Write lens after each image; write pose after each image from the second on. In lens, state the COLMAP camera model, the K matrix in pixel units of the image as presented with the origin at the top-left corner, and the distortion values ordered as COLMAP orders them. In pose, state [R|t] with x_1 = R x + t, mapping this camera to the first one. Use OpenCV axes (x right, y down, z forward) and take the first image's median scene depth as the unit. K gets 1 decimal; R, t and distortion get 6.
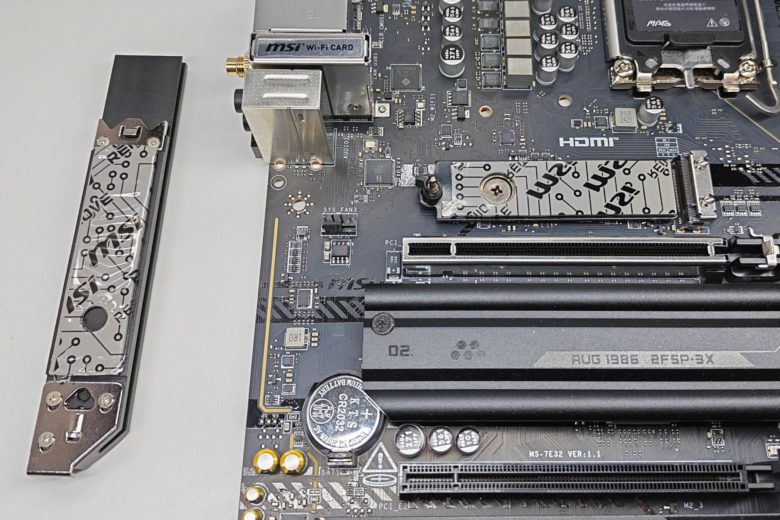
lens RADIAL K [[760.3, 0, 435.1], [0, 760.3, 210.5], [0, 0, 1]] dist [0.150066, -0.446803]
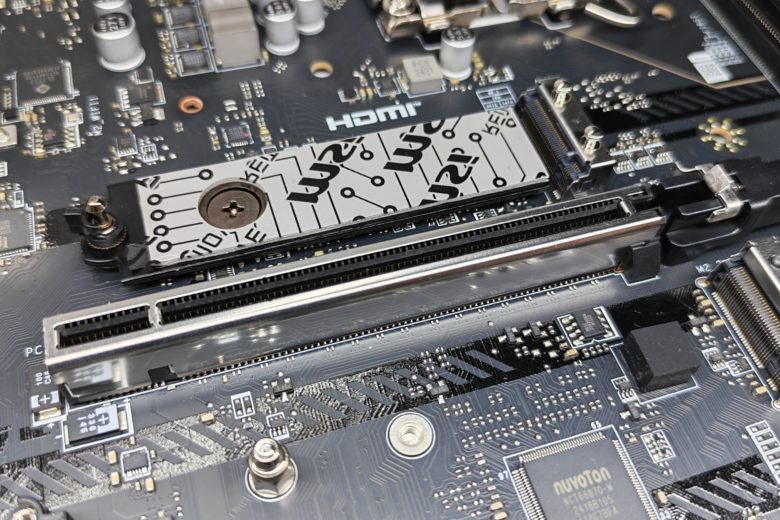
lens RADIAL K [[786.1, 0, 406.8], [0, 786.1, 240.8], [0, 0, 1]] dist [0.116991, -0.453971]
pose [[0.949113, -0.216405, 0.228808, 0.065960], [0.264134, 0.942643, -0.204101, 0.140834], [-0.171516, 0.254151, 0.951835, 0.460289]]
